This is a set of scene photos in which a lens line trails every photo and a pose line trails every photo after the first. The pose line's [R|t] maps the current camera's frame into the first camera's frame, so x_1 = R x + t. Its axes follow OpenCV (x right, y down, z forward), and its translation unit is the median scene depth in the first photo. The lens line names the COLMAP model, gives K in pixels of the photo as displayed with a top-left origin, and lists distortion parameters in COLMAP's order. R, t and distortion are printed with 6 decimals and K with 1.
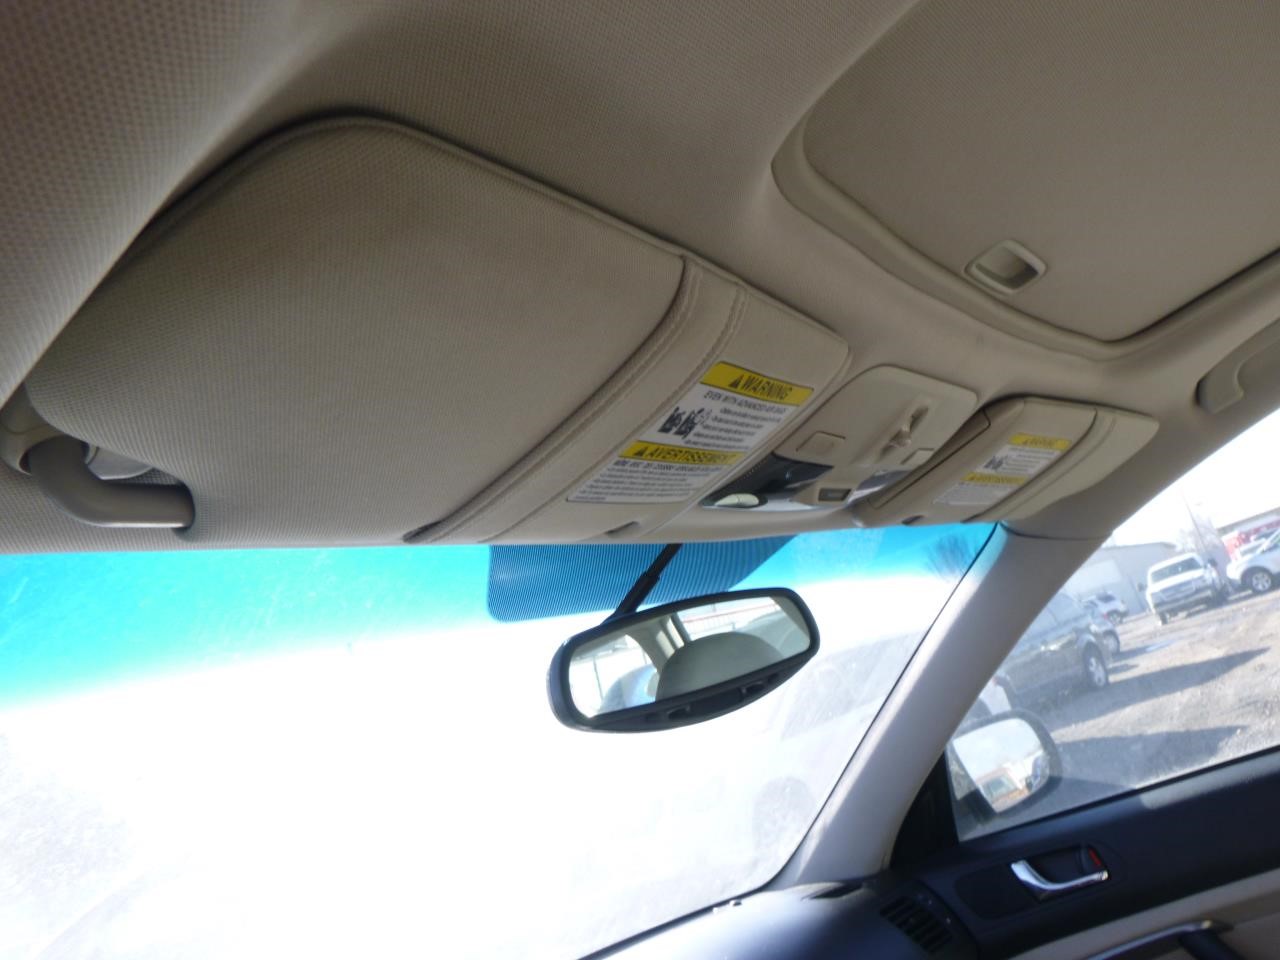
lens RADIAL K [[985.7, 0, 640.0], [0, 985.7, 480.0], [0, 0, 1]] dist [-0.034337, 0.007100]
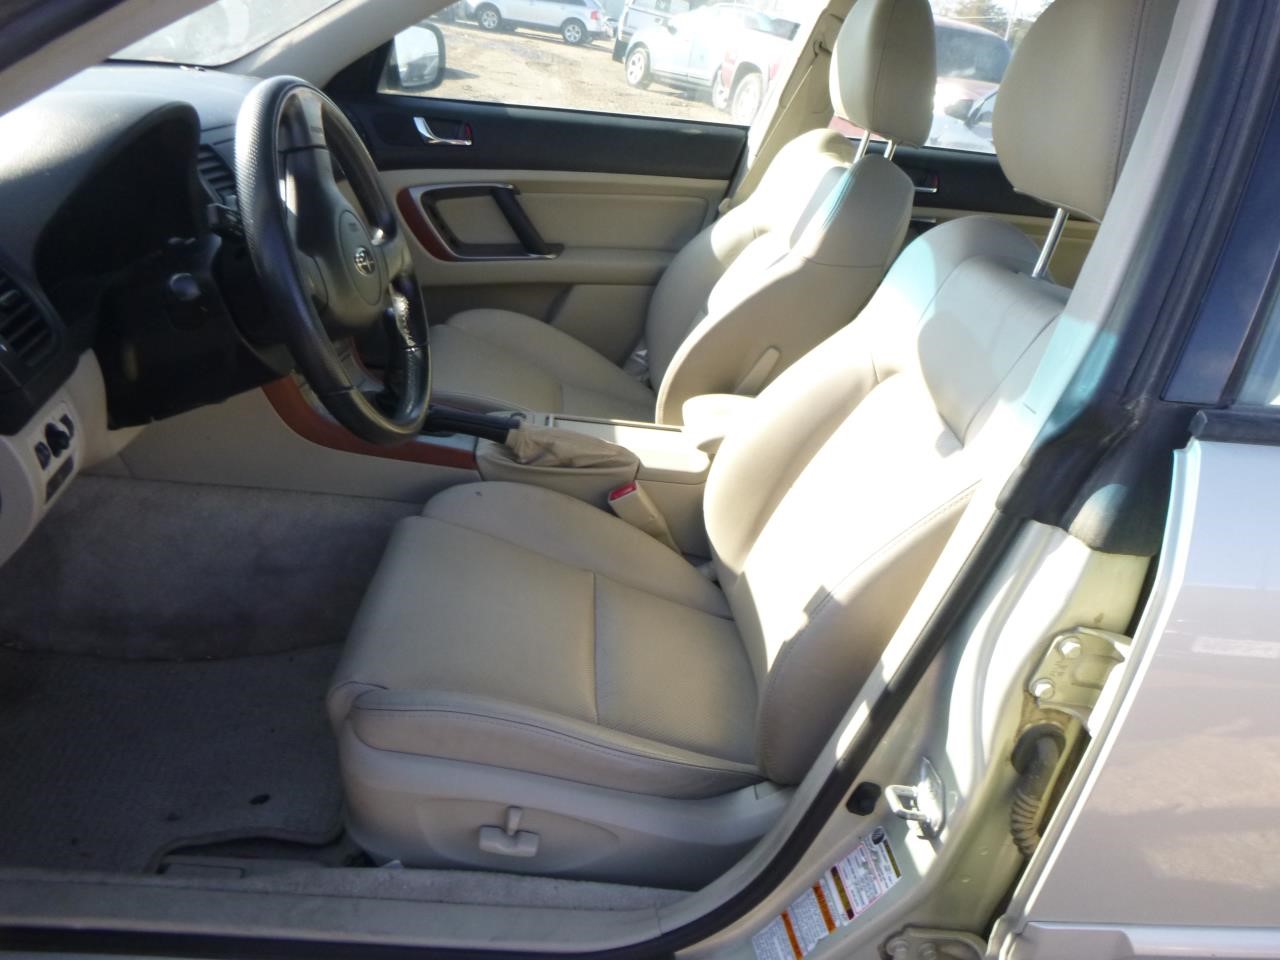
lens RADIAL K [[985.7, 0, 640.0], [0, 985.7, 480.0], [0, 0, 1]] dist [-0.034337, 0.007100]
pose [[0.651234, 0.100377, 0.752209, -0.099047], [-0.540391, 0.757255, 0.366800, 0.013719], [-0.532796, -0.645360, 0.547393, -0.080904]]
